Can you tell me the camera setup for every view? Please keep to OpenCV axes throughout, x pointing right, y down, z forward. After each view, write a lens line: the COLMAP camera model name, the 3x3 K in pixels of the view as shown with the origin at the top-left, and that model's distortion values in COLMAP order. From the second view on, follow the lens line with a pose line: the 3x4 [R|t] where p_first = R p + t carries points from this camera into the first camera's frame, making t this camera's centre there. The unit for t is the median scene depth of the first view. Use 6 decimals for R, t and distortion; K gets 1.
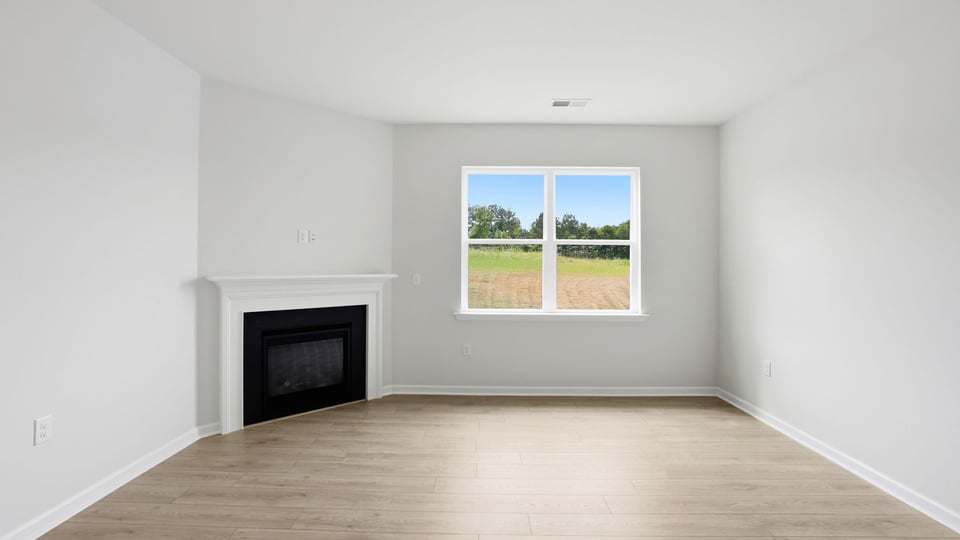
lens RADIAL K [[424.7, 0, 473.0], [0, 424.7, 270.9], [0, 0, 1]] dist [-0.023816, 0.007123]
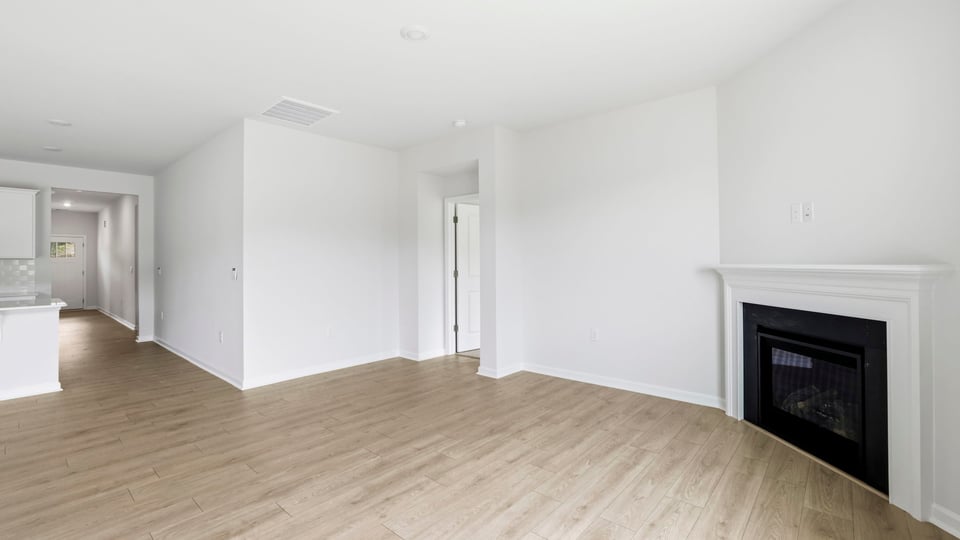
lens RADIAL K [[424.2, 0, 473.8], [0, 424.2, 265.7], [0, 0, 1]] dist [-0.037652, 0.000897]
pose [[-0.650713, 0.001145, -0.759323, 0.503981], [-0.005570, 0.999965, 0.006281, 0.009692], [0.759304, 0.008317, -0.650683, 0.983792]]
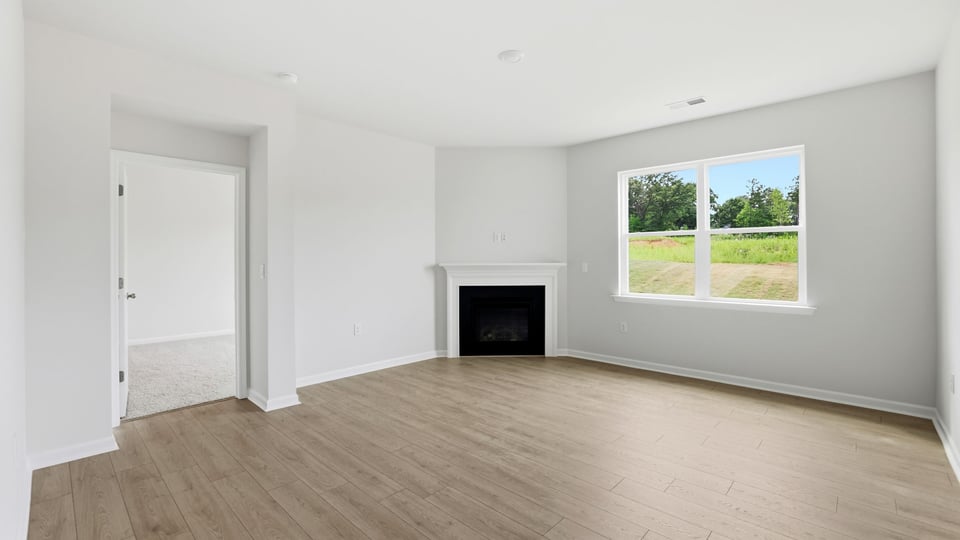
lens RADIAL K [[424.2, 0, 482.5], [0, 424.2, 265.4], [0, 0, 1]] dist [-0.037652, 0.000897]
pose [[0.747862, 0.004466, -0.663839, 0.519176], [0.001225, 0.999966, 0.008107, 0.005053], [0.663853, -0.006876, 0.747831, -0.143290]]
